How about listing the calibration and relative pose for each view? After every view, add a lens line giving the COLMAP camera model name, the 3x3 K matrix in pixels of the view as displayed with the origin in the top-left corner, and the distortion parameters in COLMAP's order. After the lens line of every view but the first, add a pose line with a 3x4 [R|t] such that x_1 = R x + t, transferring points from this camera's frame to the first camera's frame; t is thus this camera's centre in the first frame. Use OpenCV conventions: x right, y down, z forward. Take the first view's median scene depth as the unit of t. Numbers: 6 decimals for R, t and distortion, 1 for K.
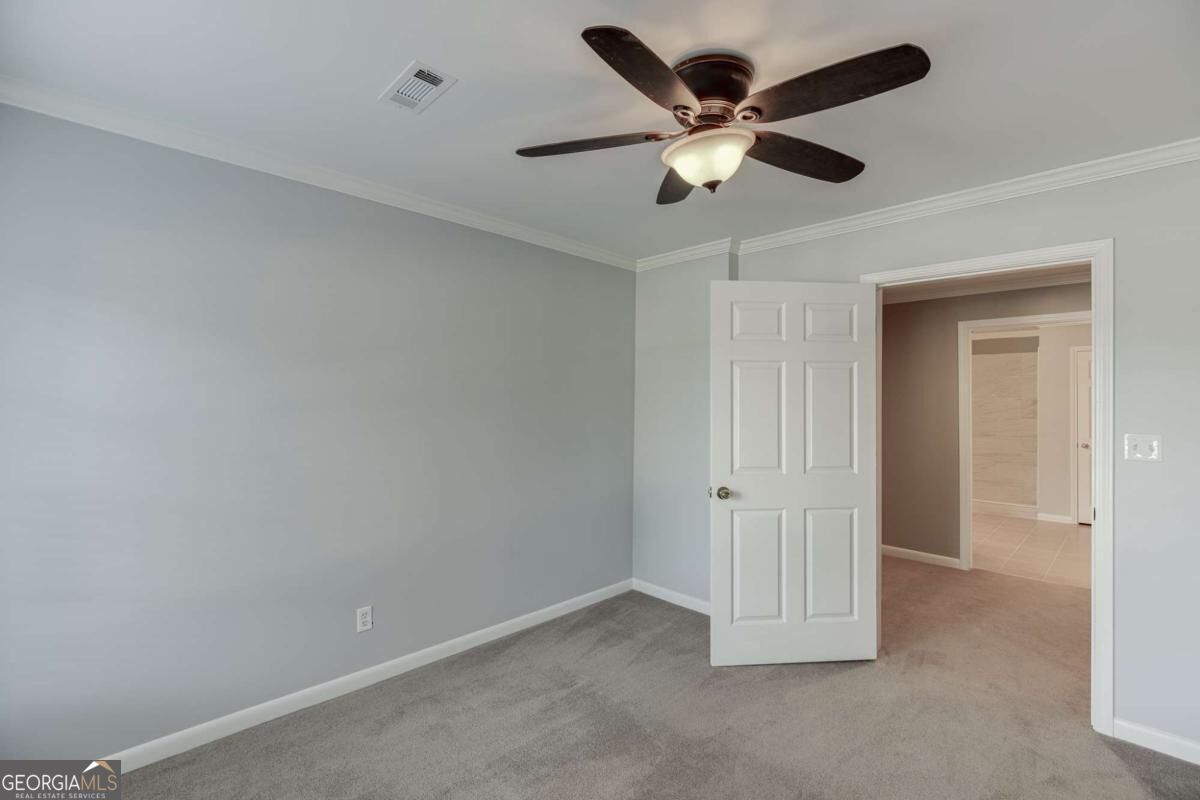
lens RADIAL K [[540.7, 0, 607.3], [0, 540.7, 392.9], [0, 0, 1]] dist [-0.013402, 0.001988]
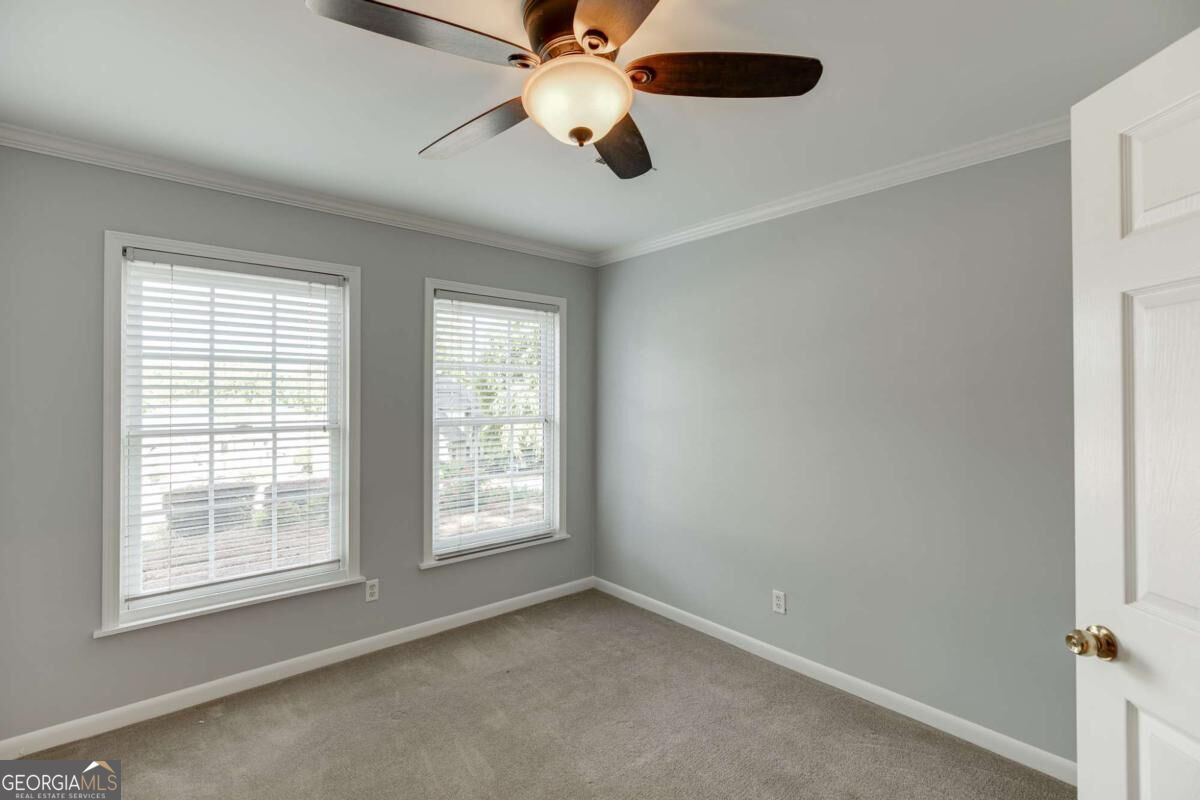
lens RADIAL K [[540.7, 0, 599.4], [0, 540.7, 398.0], [0, 0, 1]] dist [-0.013402, 0.001988]
pose [[-0.061933, -0.000645, -0.998080, 0.664215], [-0.003688, 0.999993, -0.000418, 0.009050], [0.998074, 0.003655, -0.061935, 0.707439]]
